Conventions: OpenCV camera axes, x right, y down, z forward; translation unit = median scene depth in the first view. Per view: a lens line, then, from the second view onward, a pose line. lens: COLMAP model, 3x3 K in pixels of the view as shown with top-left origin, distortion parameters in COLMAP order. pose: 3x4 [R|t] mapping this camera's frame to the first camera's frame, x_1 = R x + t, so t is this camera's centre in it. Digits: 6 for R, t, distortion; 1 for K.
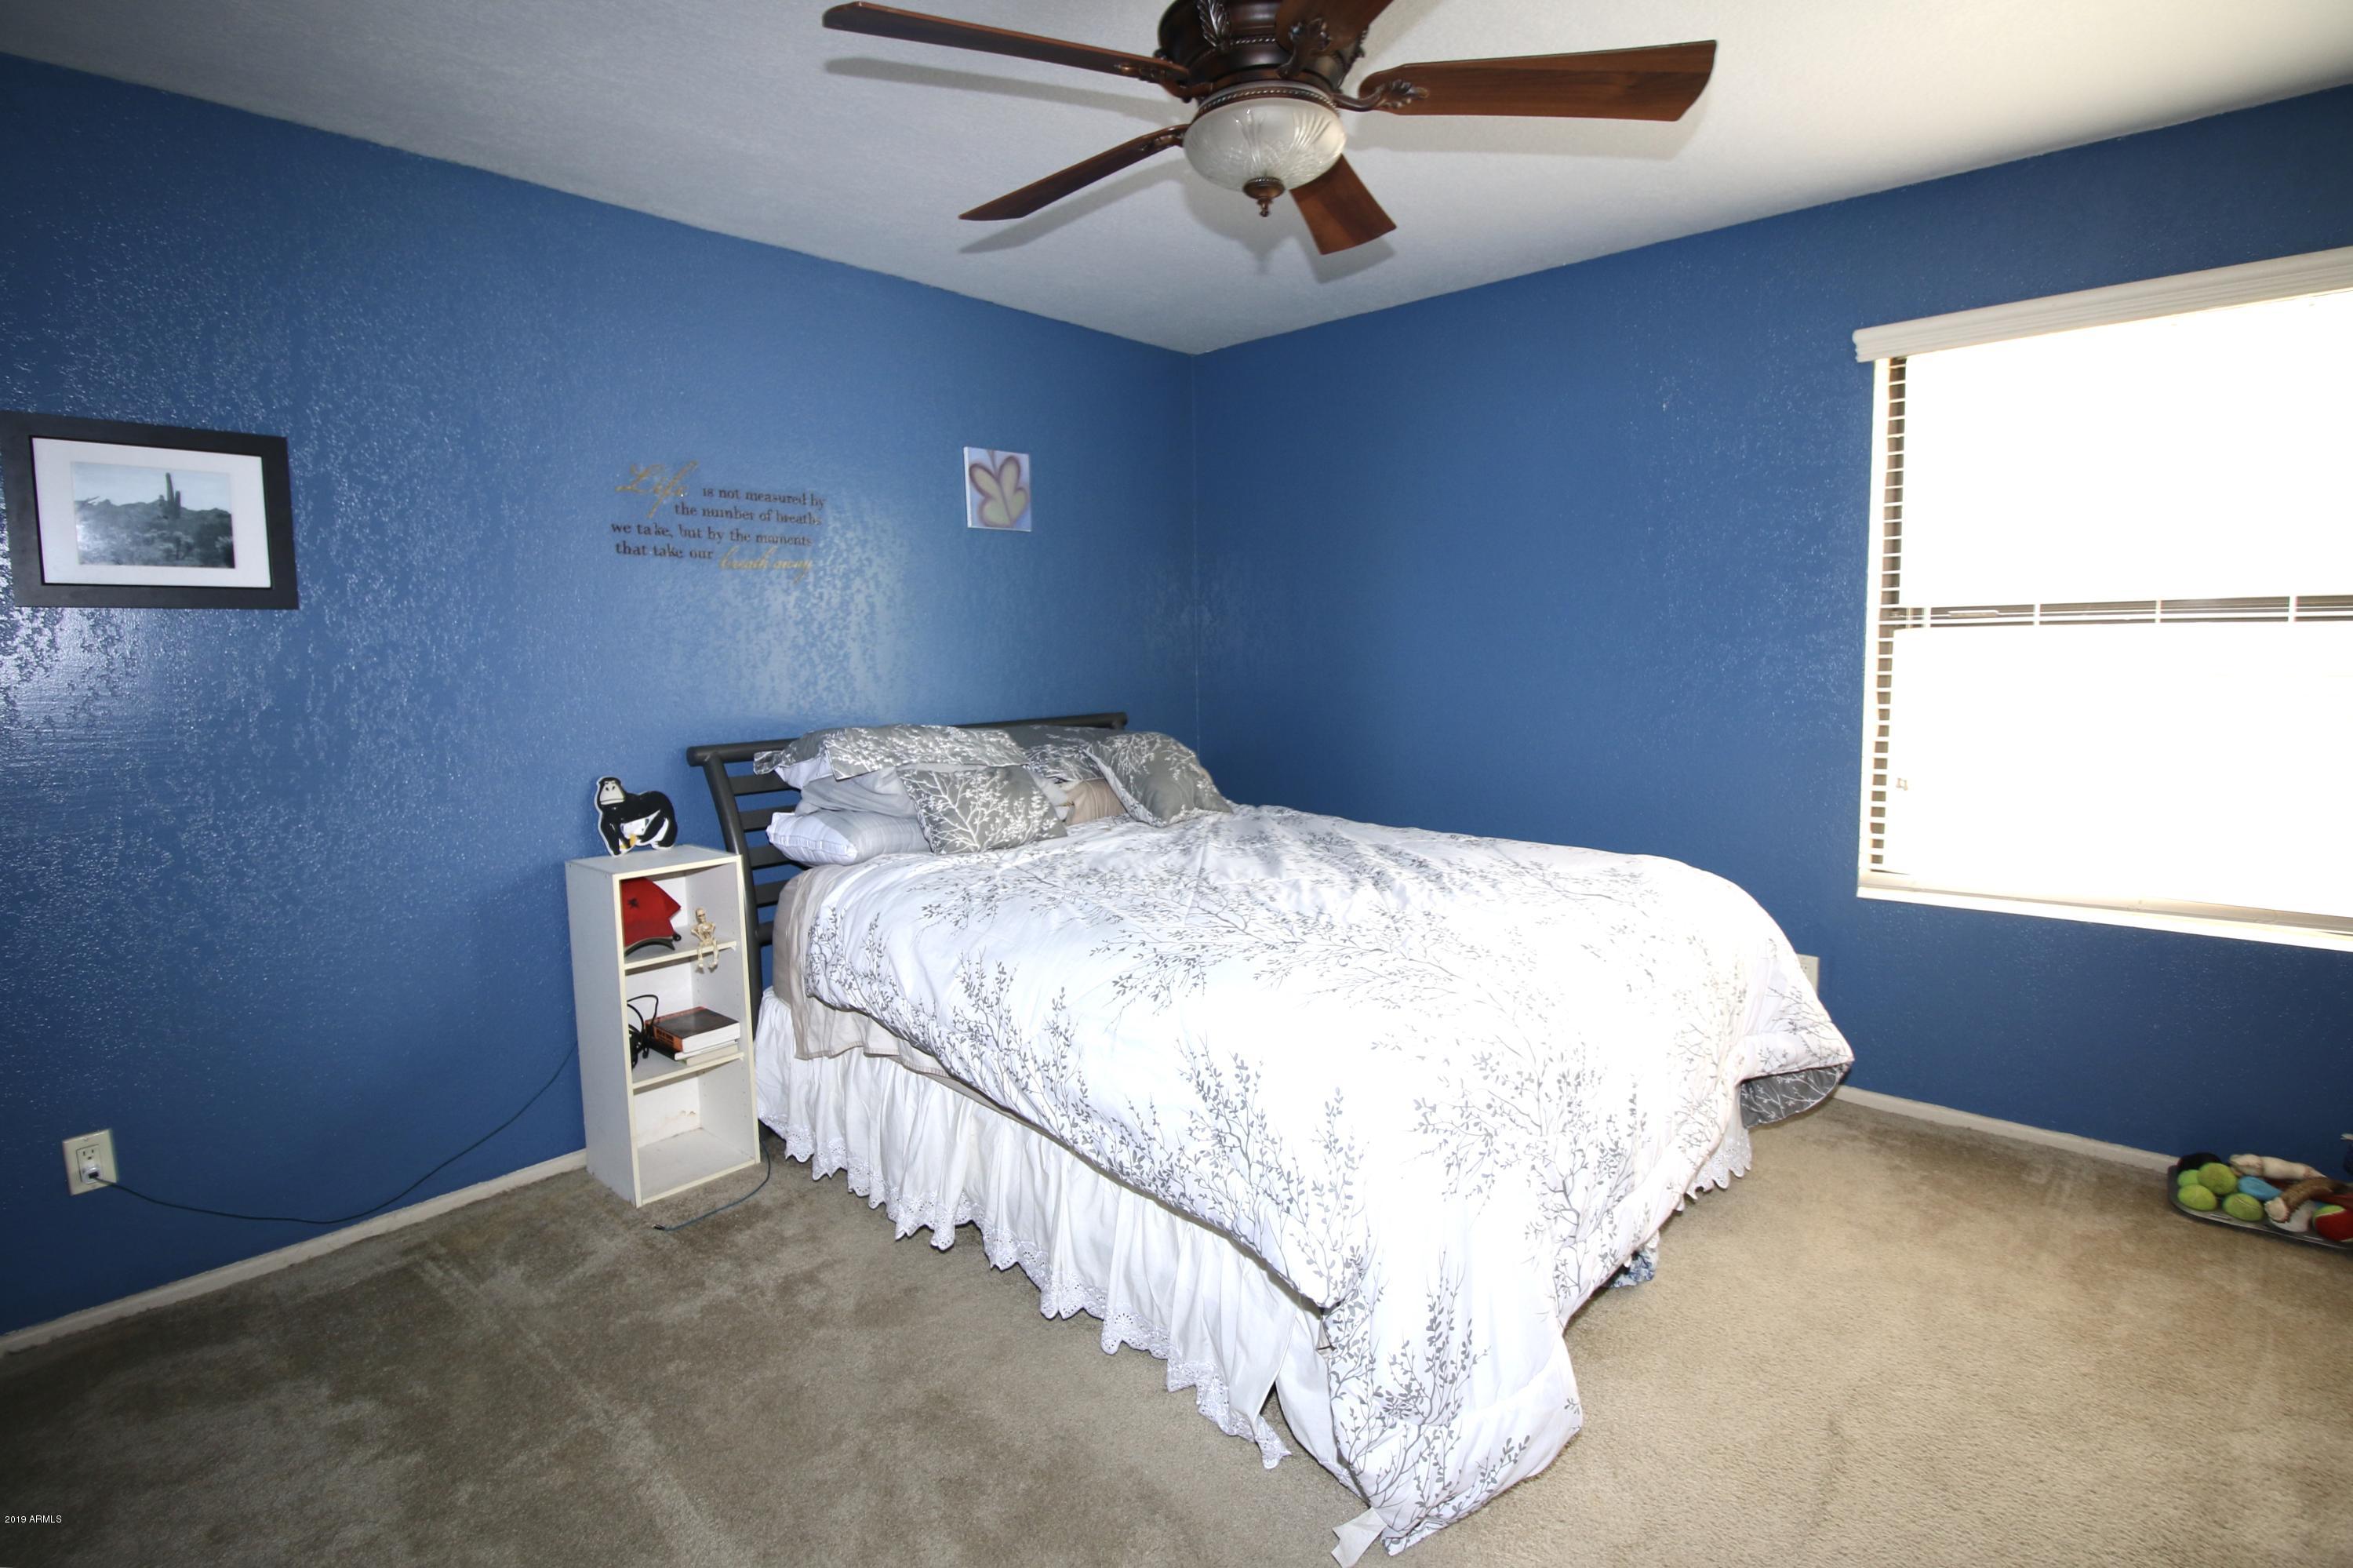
lens RADIAL K [[1117.6, 0, 1197.3], [0, 1117.6, 743.7], [0, 0, 1]] dist [-0.000417, -0.012234]
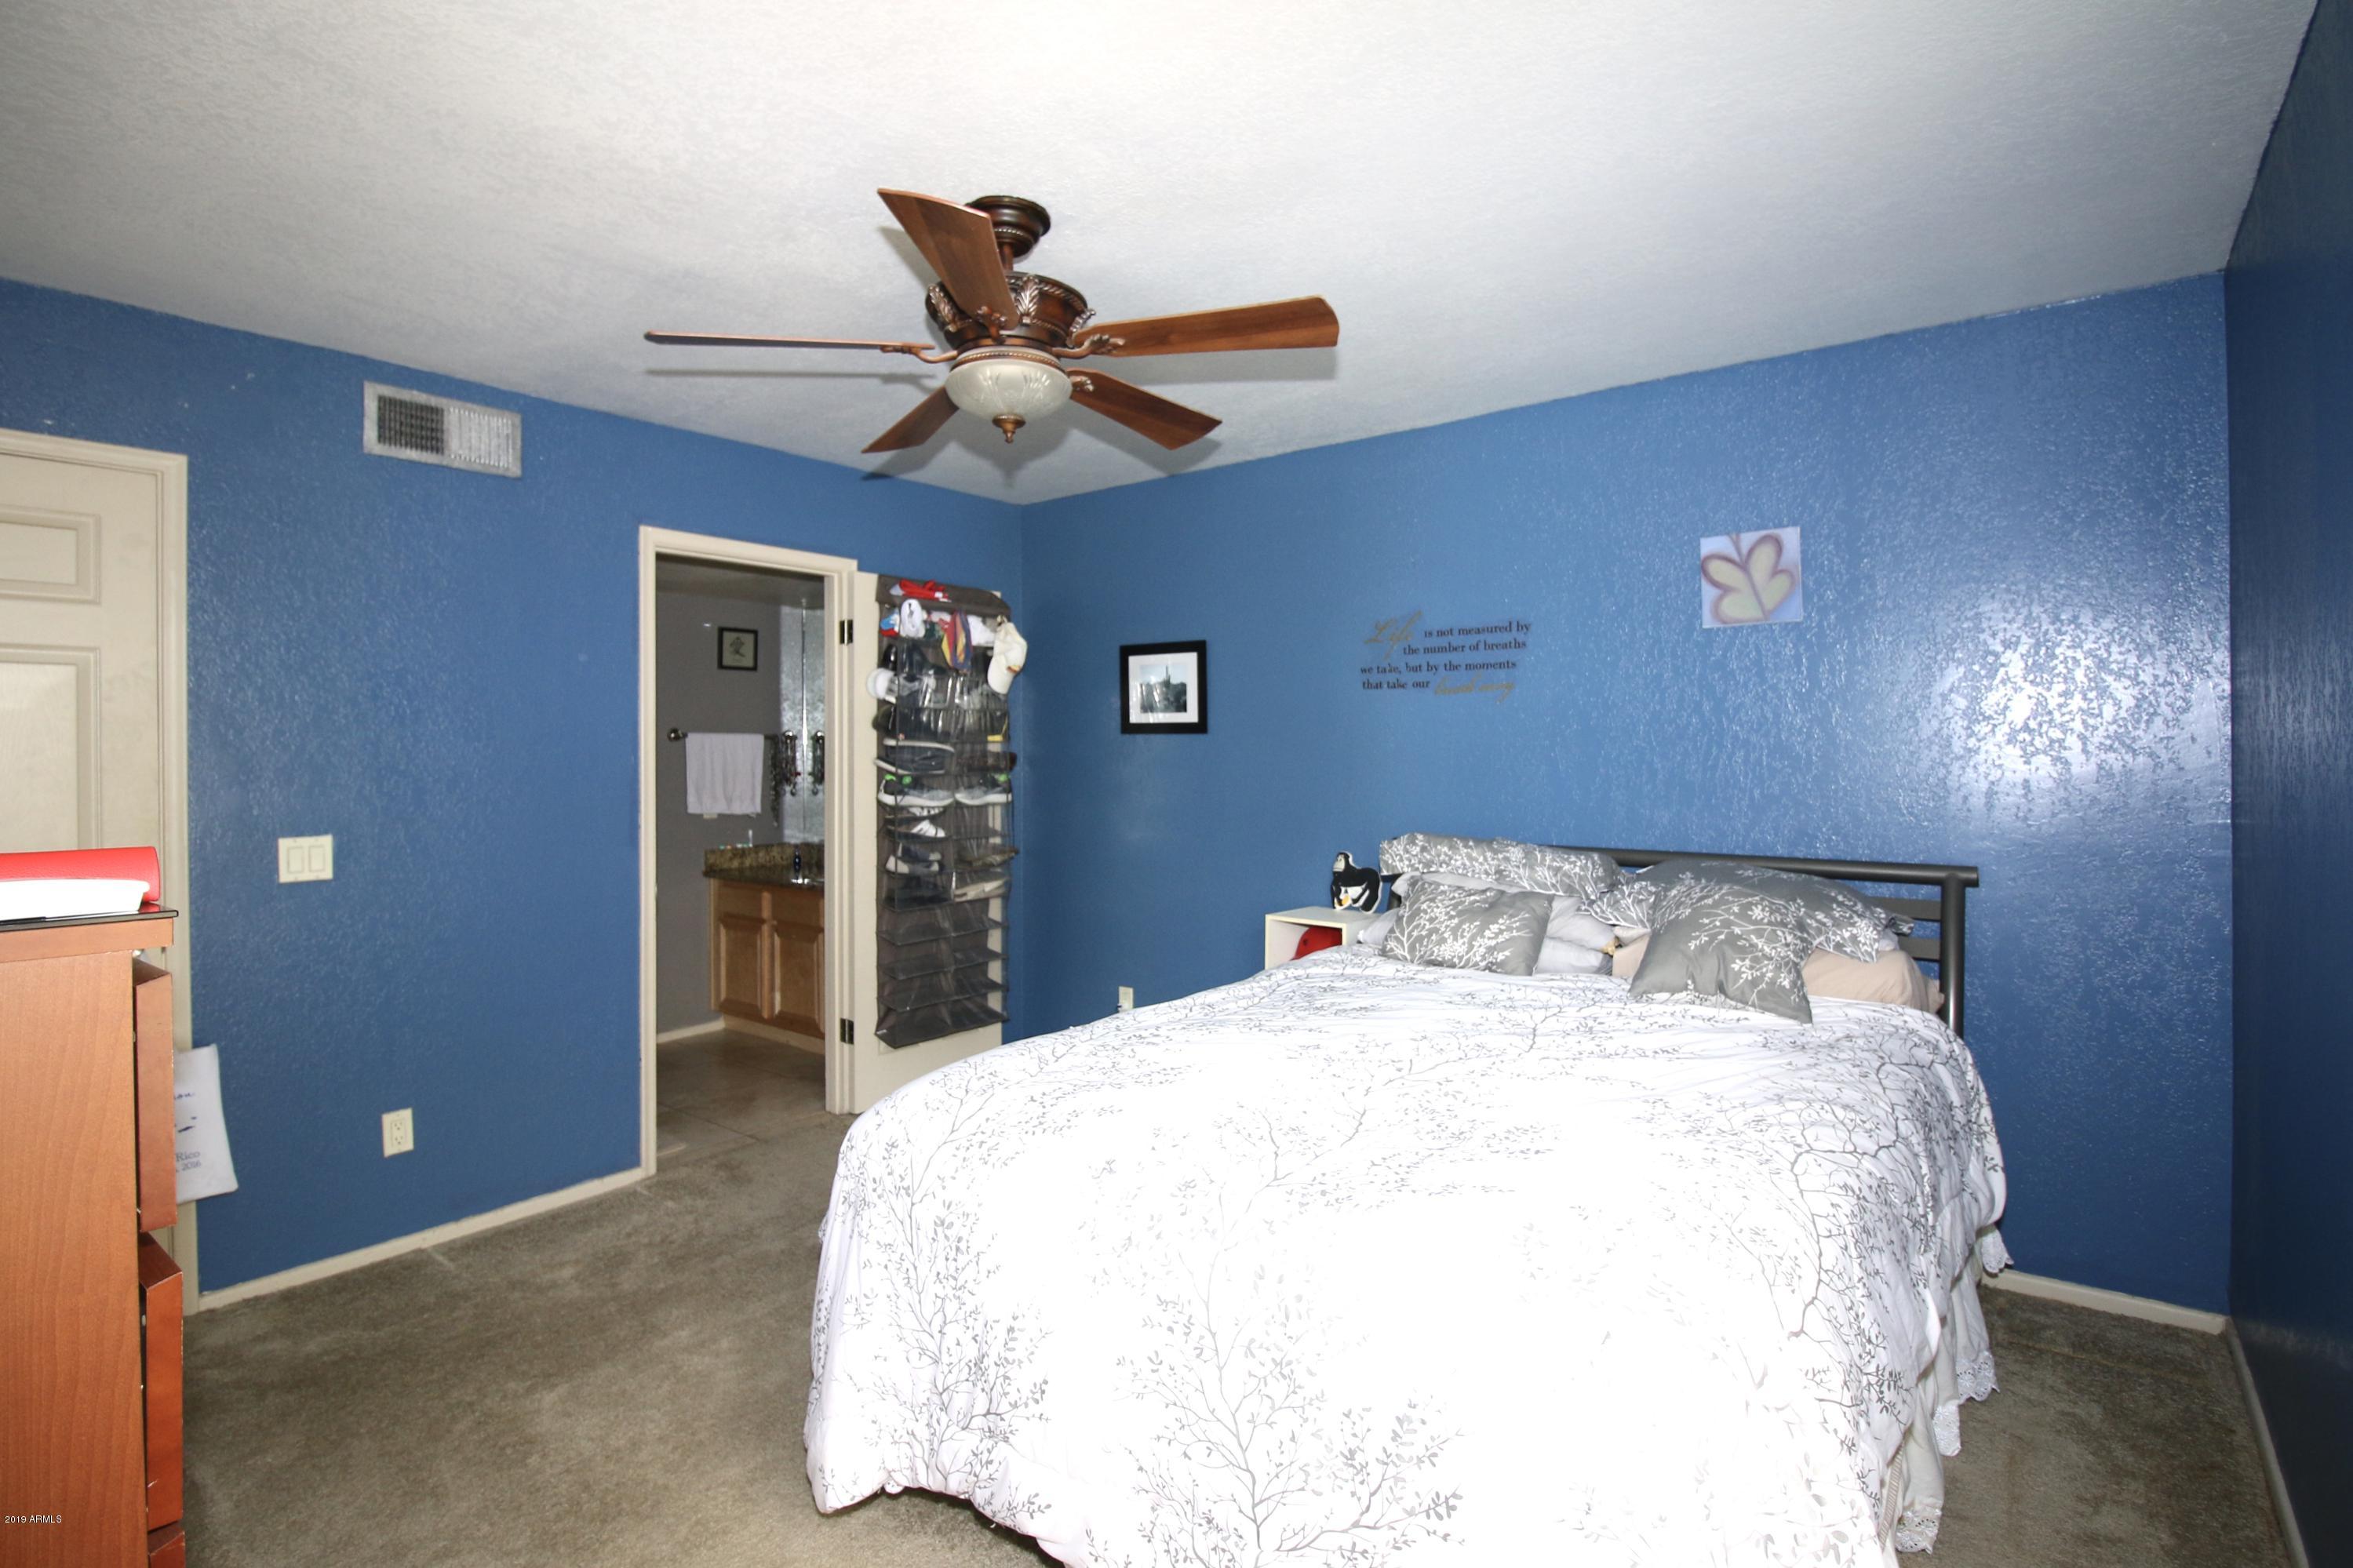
lens RADIAL K [[1117.4, 0, 1197.3], [0, 1117.4, 743.7], [0, 0, 1]] dist [-0.000417, -0.012234]
pose [[0.082333, 0.014020, -0.996506, 0.810890], [-0.085040, 0.996353, 0.006992, -0.095002], [0.992970, 0.084167, 0.083225, 0.681216]]
